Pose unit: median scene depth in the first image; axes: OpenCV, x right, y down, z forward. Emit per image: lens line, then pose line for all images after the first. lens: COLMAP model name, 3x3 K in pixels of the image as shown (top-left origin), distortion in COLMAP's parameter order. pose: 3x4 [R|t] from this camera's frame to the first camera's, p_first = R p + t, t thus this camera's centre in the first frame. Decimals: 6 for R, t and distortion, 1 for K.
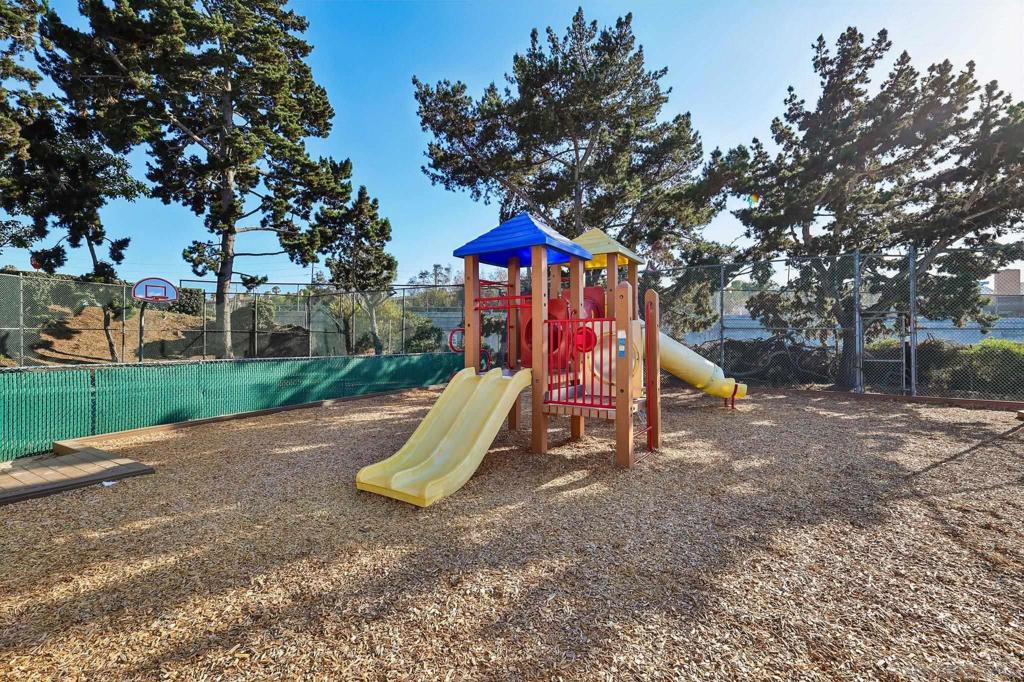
lens RADIAL K [[449.1, 0, 512.0], [0, 449.1, 341.0], [0, 0, 1]] dist [-0.003789, -0.000285]
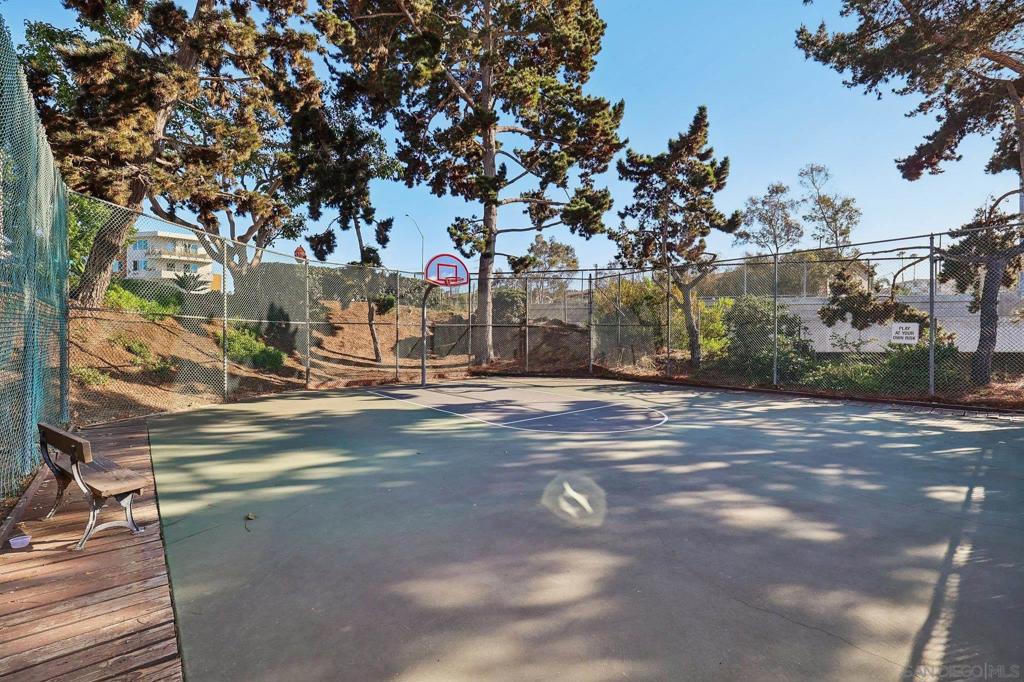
lens RADIAL K [[449.1, 0, 512.0], [0, 449.1, 341.0], [0, 0, 1]] dist [-0.003789, -0.000285]
pose [[0.949109, 0.000891, -0.314946, -0.362598], [0.000930, 0.999984, 0.005631, 0.001418], [0.314945, -0.005637, 0.949093, 0.251410]]
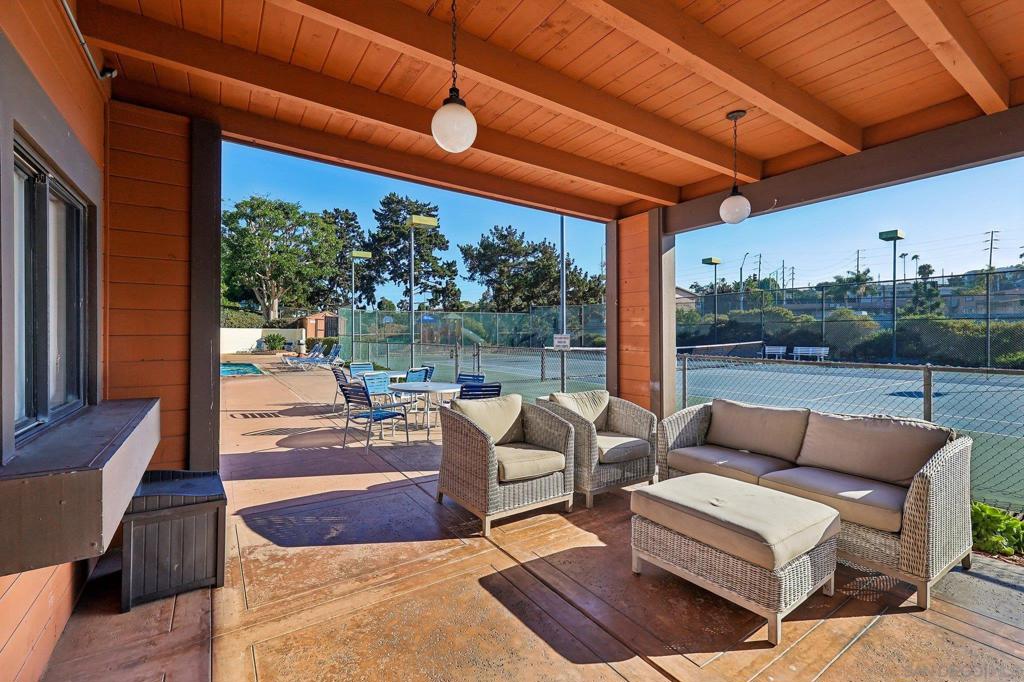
lens RADIAL K [[449.1, 0, 512.0], [0, 449.1, 341.0], [0, 0, 1]] dist [-0.003789, -0.000285]
pose [[0.902715, 0.000098, -0.430238, 1.157047], [0.004034, 0.999954, 0.008691, 0.013974], [0.430219, -0.009581, 0.902674, -1.271688]]
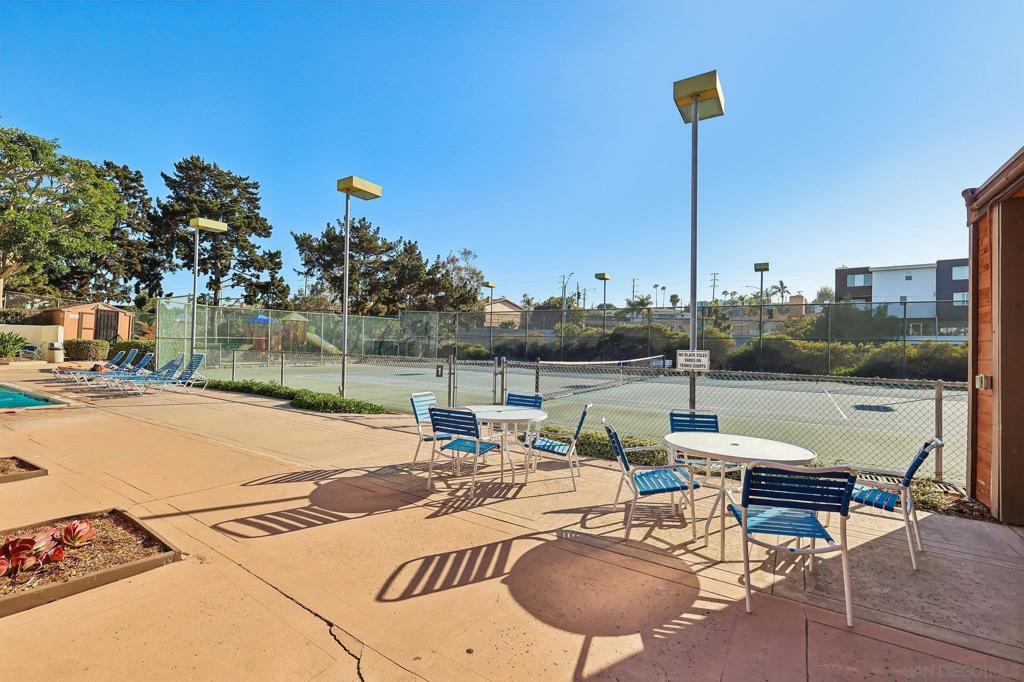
lens RADIAL K [[449.1, 0, 512.0], [0, 449.1, 341.0], [0, 0, 1]] dist [-0.003789, -0.000285]
pose [[0.999618, 0.017912, -0.021039, 0.885777], [-0.018176, 0.999758, -0.012407, 0.011075], [0.020811, 0.012785, 0.999702, -1.193674]]
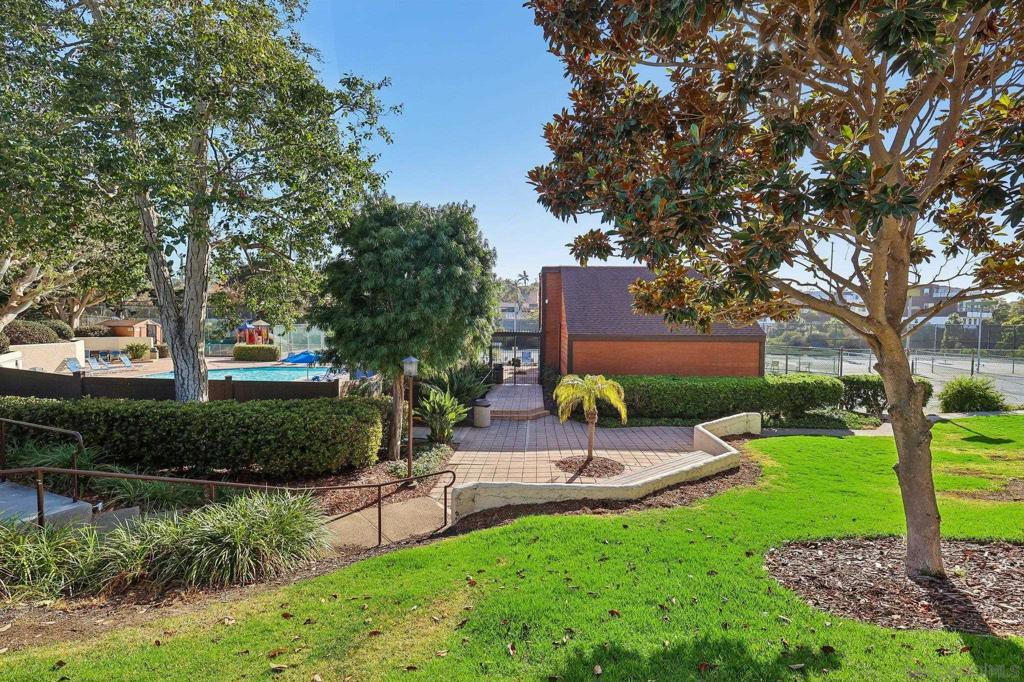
lens RADIAL K [[449.1, 0, 512.0], [0, 449.1, 341.0], [0, 0, 1]] dist [-0.003789, -0.000285]
pose [[0.879679, -0.019844, 0.475154, 0.124317], [-0.003790, 0.998805, 0.048728, -0.105256], [-0.475553, -0.044666, 0.878552, -2.443969]]
